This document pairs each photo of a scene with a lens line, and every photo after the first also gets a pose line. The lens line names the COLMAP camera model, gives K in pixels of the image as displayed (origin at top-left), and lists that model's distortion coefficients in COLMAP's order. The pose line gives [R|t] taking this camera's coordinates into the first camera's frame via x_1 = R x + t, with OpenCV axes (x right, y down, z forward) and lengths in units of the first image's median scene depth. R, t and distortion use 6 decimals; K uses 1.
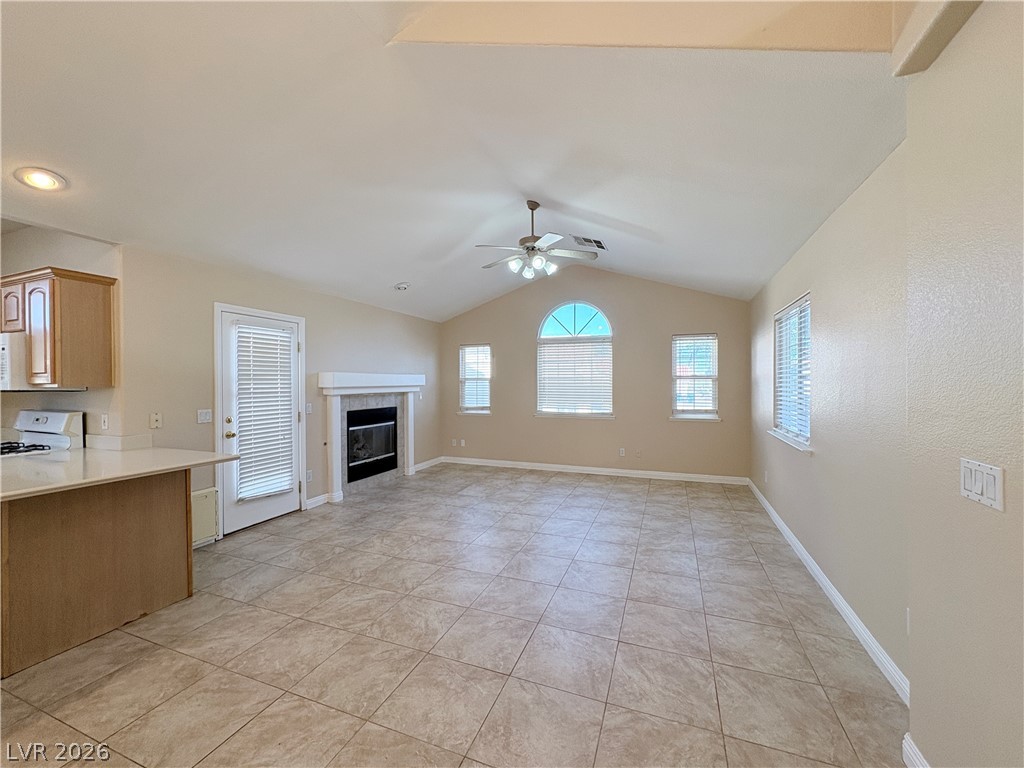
lens RADIAL K [[406.7, 0, 509.4], [0, 406.7, 386.2], [0, 0, 1]] dist [-0.001575, 0.000099]
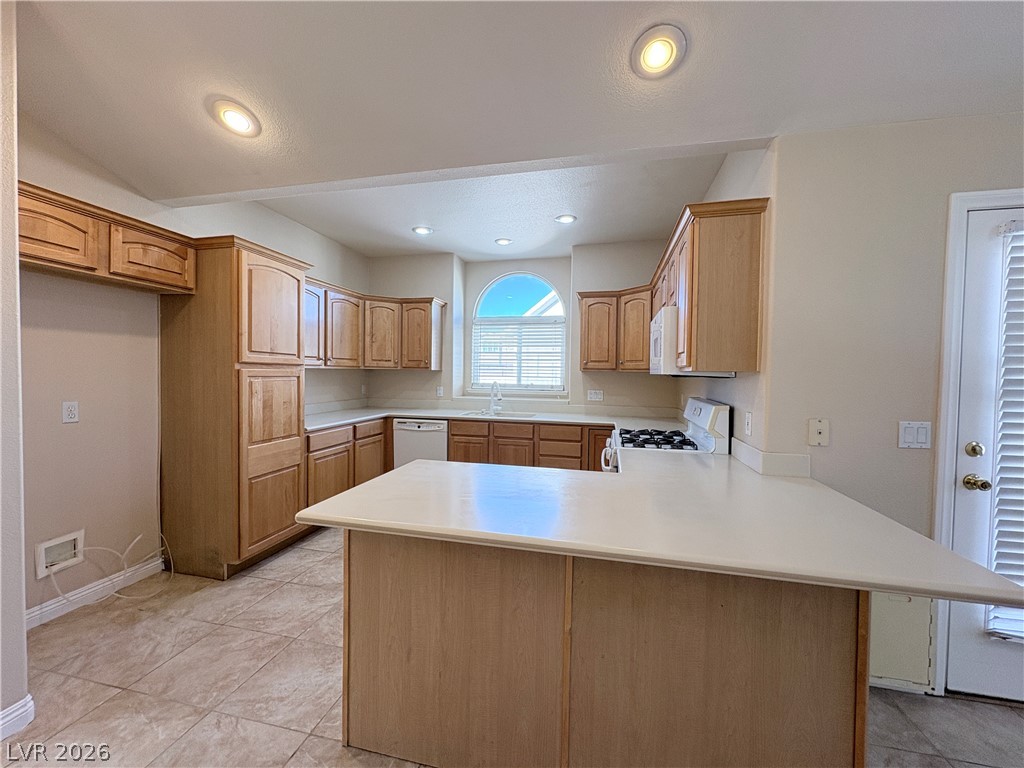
lens RADIAL K [[406.7, 0, 514.6], [0, 406.7, 383.5], [0, 0, 1]] dist [-0.001575, 0.000099]
pose [[0.148925, 0.039393, -0.988064, -0.337540], [-0.018527, 0.999142, 0.037042, 0.002489], [0.988675, 0.012789, 0.149527, 0.445609]]
